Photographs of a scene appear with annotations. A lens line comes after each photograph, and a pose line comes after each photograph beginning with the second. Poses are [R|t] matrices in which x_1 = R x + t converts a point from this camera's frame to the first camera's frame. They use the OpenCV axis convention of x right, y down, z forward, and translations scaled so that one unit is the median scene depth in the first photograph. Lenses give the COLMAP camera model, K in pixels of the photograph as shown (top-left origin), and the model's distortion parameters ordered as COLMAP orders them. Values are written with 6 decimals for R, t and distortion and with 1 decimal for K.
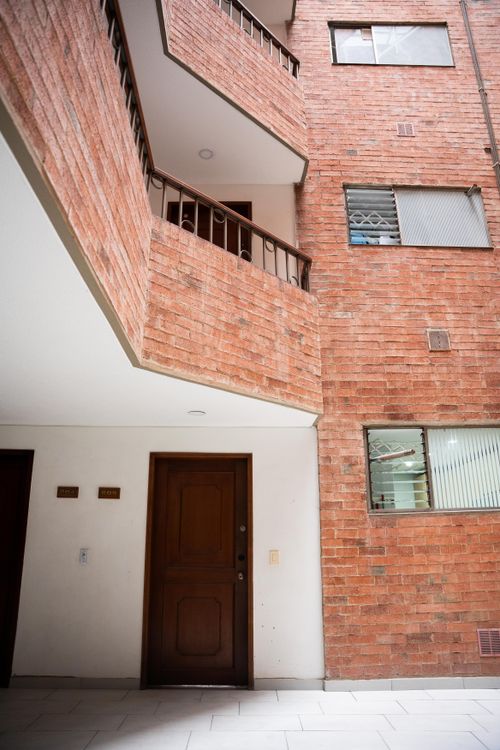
lens RADIAL K [[511.6, 0, 250.0], [0, 511.6, 375.0], [0, 0, 1]] dist [-0.180184, 0.134644]
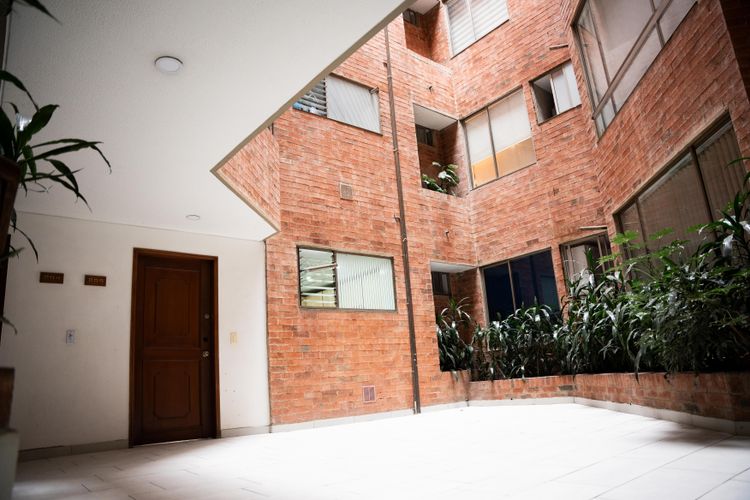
lens RADIAL K [[511.6, 0, 375.0], [0, 511.6, 250.0], [0, 0, 1]] dist [-0.180184, 0.134644]
pose [[0.779918, 0.102775, 0.617386, -0.465486], [-0.133201, 0.991084, 0.003283, 0.083292], [-0.611543, -0.084797, 0.786654, -0.207687]]
